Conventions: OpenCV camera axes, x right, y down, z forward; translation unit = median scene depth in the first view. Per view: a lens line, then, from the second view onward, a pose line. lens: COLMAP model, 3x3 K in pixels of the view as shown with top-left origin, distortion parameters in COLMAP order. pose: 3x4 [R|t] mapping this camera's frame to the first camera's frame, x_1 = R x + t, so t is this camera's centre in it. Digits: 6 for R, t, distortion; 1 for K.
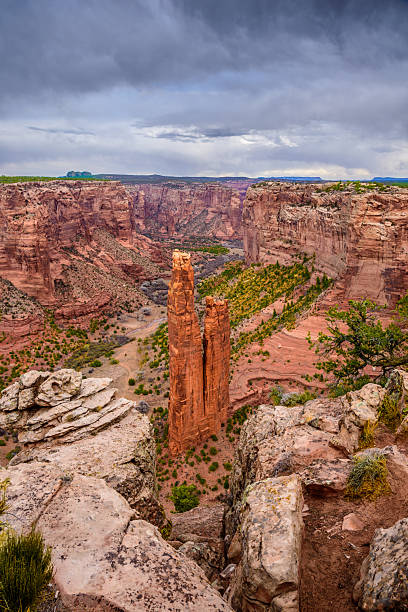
lens RADIAL K [[464.3, 0, 204.0], [0, 464.3, 307.5], [0, 0, 1]] dist [-0.084797, 0.097587]
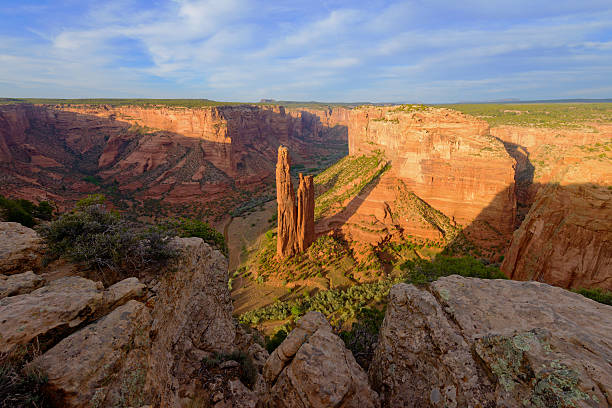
lens RADIAL K [[275.6, 0, 308.8], [0, 275.6, 201.7], [0, 0, 1]] dist [0.016296, -0.000139]
pose [[0.991849, 0.040428, -0.120831, 0.097173], [-0.032200, 0.997077, 0.069290, 0.007259], [0.123279, -0.064835, 0.990252, -0.022720]]
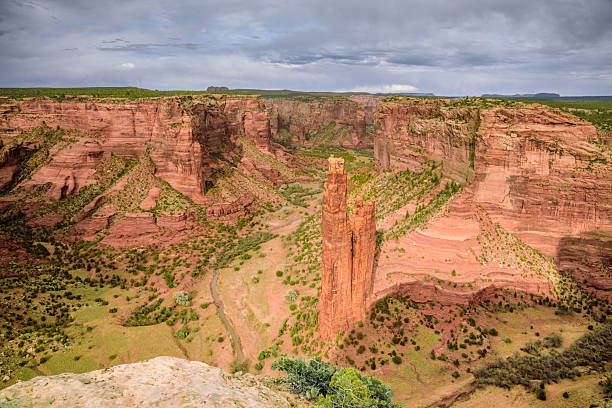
lens RADIAL K [[420.7, 0, 304.9], [0, 420.7, 204.4], [0, 0, 1]] dist [-0.110249, 0.064640]
pose [[0.998695, 0.018375, -0.047644, -0.040299], [-0.018996, 0.999740, -0.012614, 0.004982], [0.047400, 0.013503, 0.998785, -0.008806]]
